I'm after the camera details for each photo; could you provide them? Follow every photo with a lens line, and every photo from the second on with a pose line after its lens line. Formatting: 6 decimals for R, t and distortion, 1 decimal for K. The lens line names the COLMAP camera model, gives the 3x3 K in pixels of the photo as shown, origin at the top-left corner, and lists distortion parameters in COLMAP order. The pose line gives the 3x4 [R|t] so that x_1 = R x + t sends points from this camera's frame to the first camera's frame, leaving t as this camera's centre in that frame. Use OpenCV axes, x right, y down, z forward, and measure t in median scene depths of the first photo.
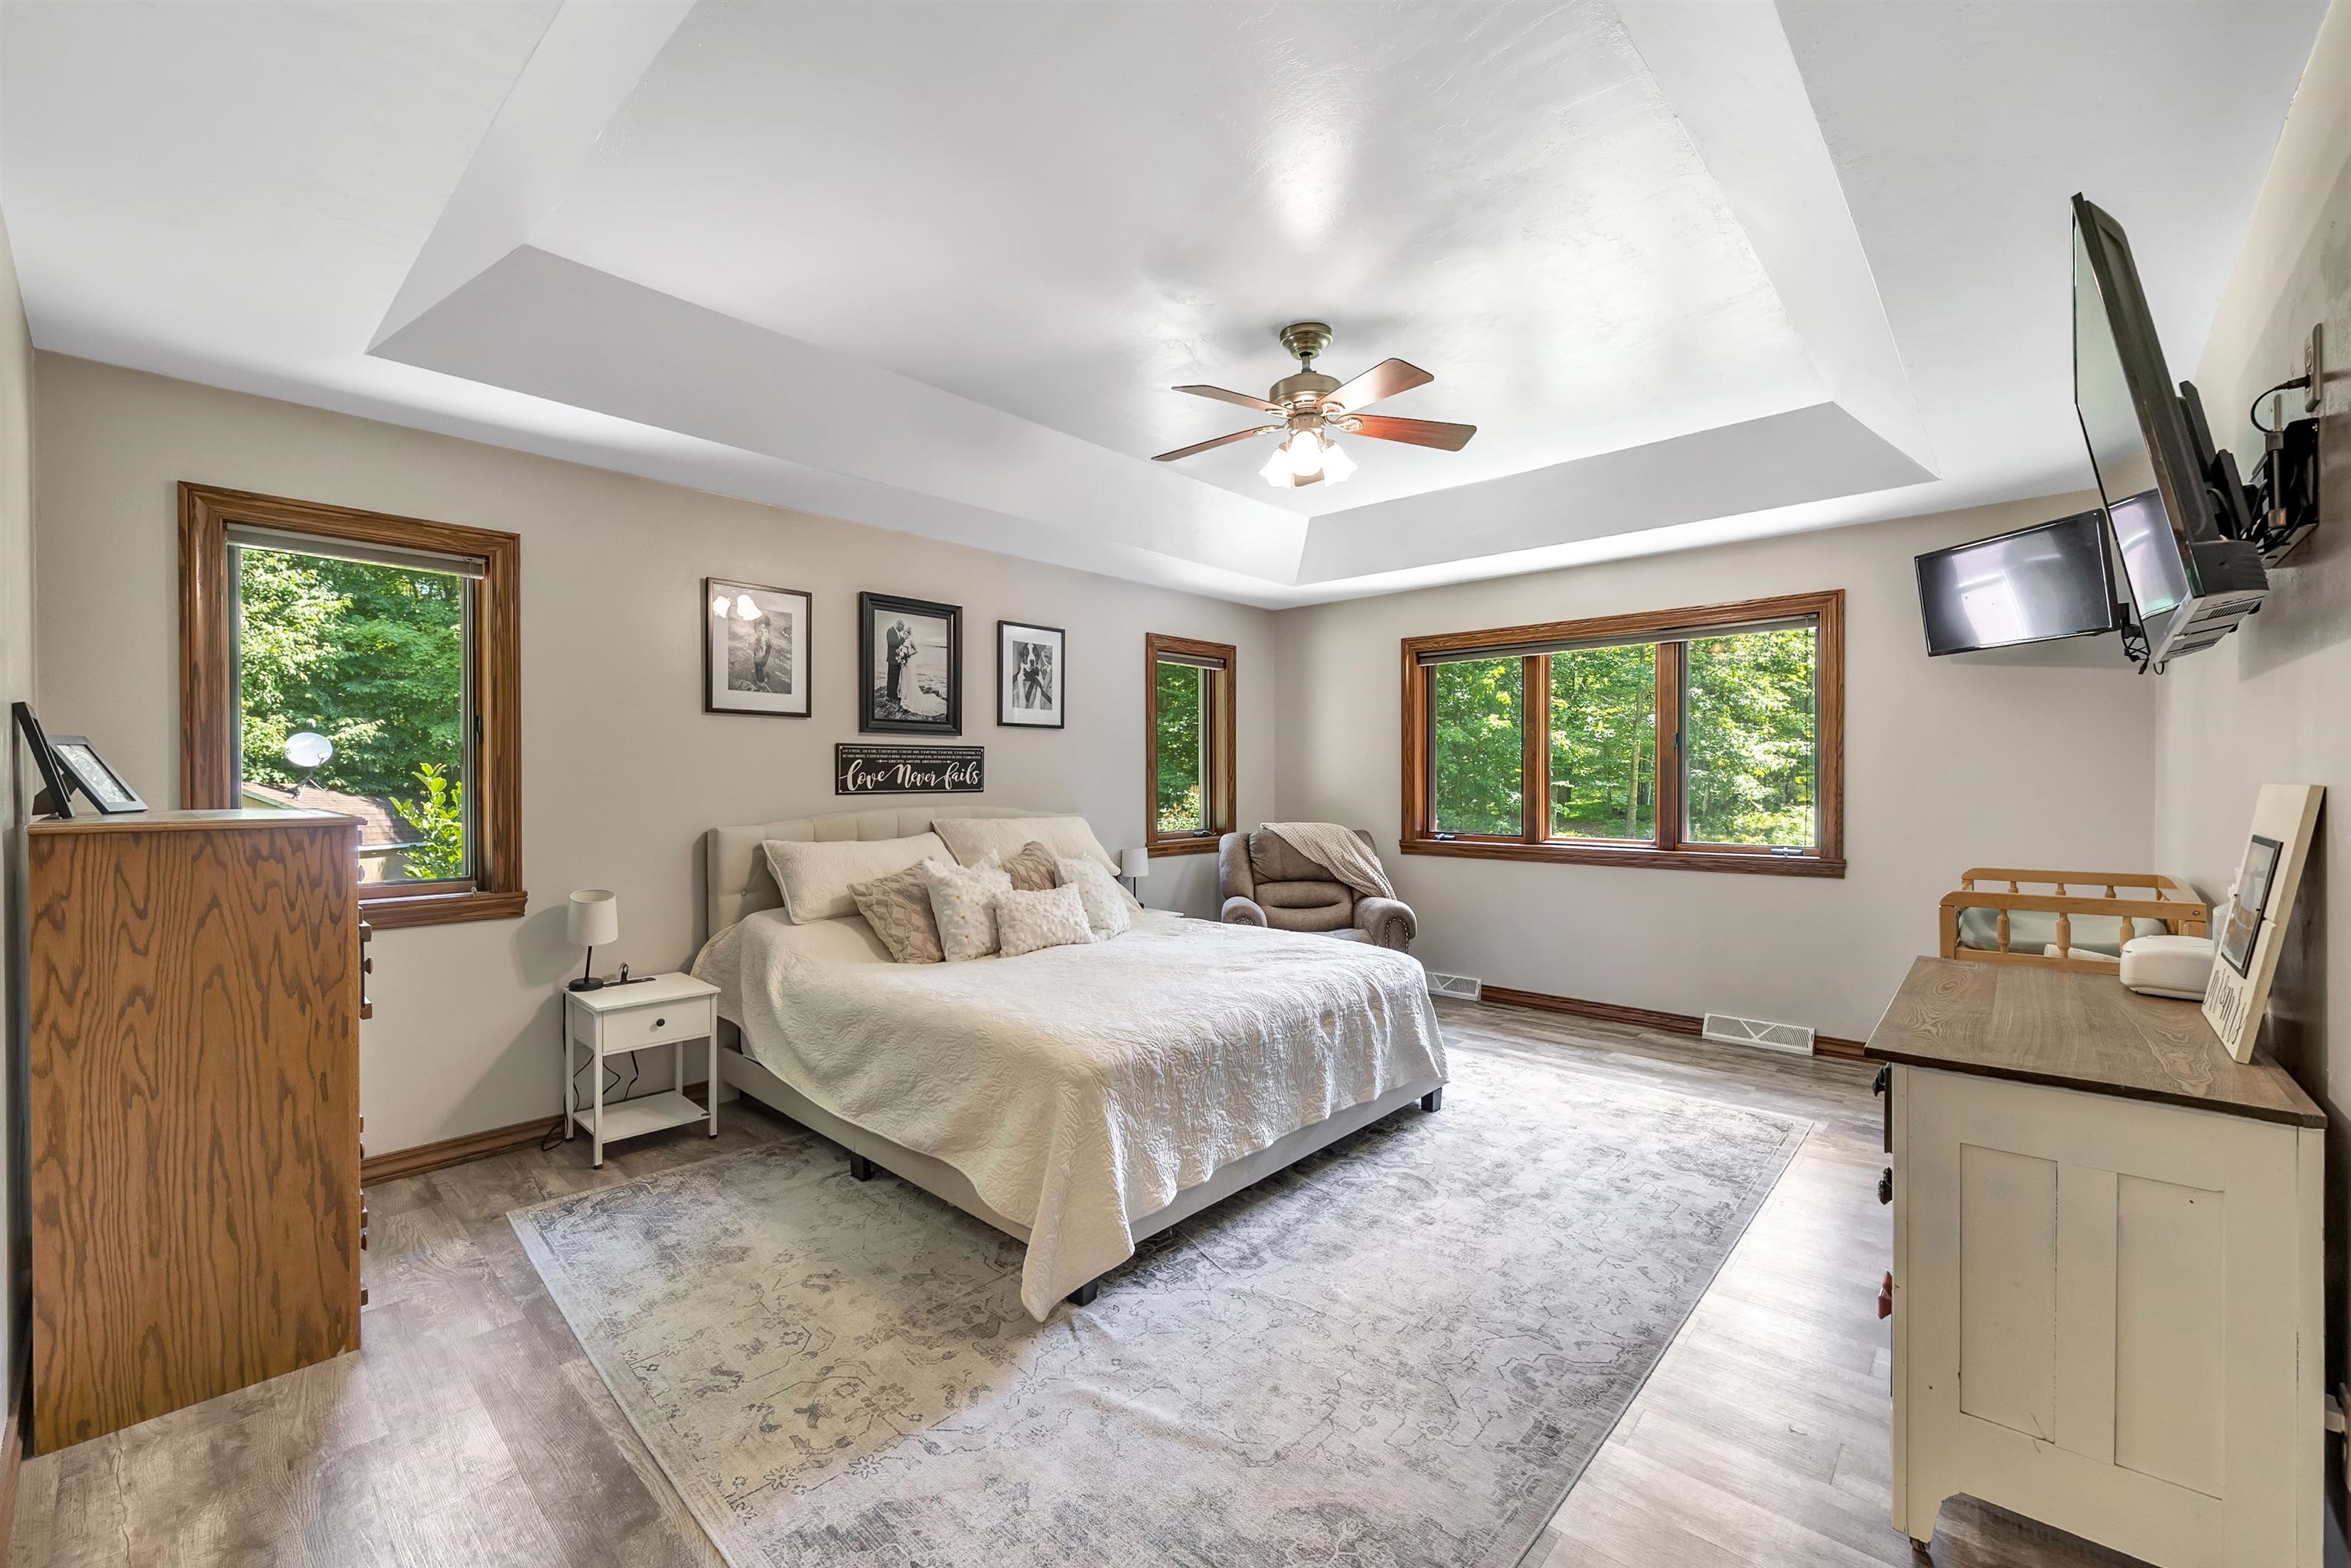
lens RADIAL K [[955.4, 0, 1157.6], [0, 955.4, 781.0], [0, 0, 1]] dist [0.002744, -0.001024]
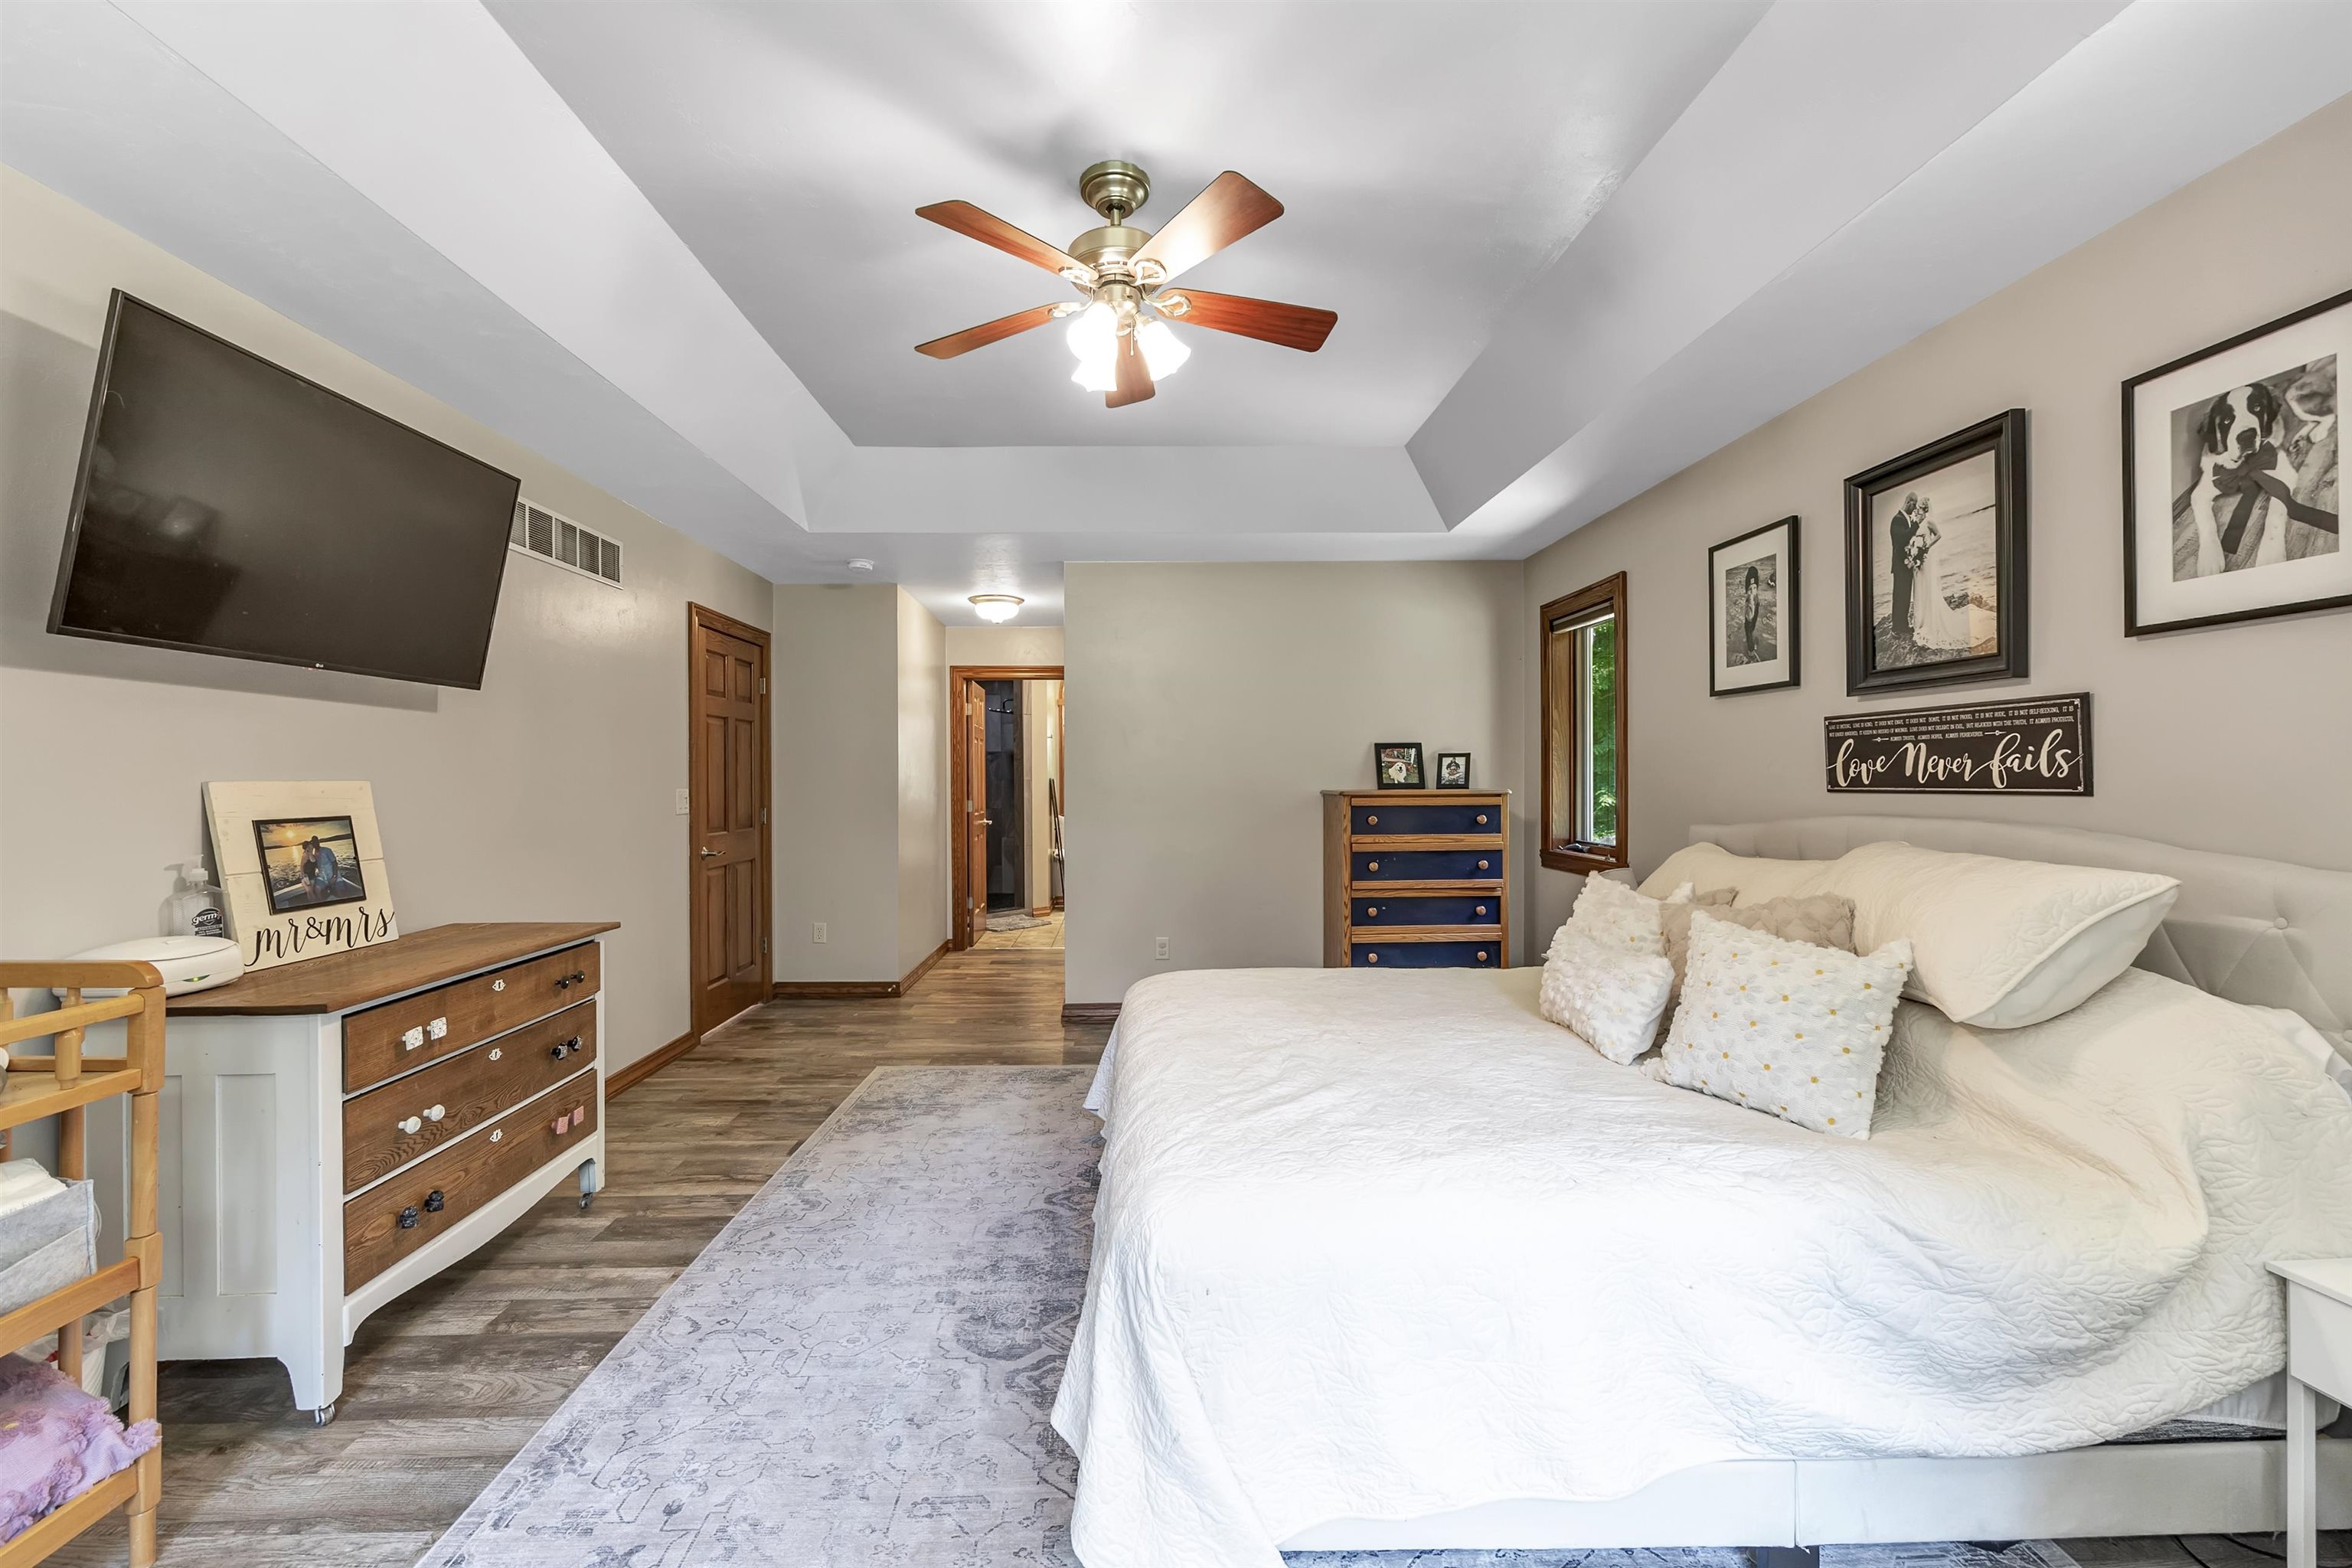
lens RADIAL K [[955.8, 0, 1155.3], [0, 955.8, 782.0], [0, 0, 1]] dist [0.002744, -0.001024]
pose [[-0.712570, 0.013579, -0.701469, 0.457368], [0.011511, 0.999904, 0.007662, -0.003362], [0.701506, -0.002615, -0.712658, 1.073965]]
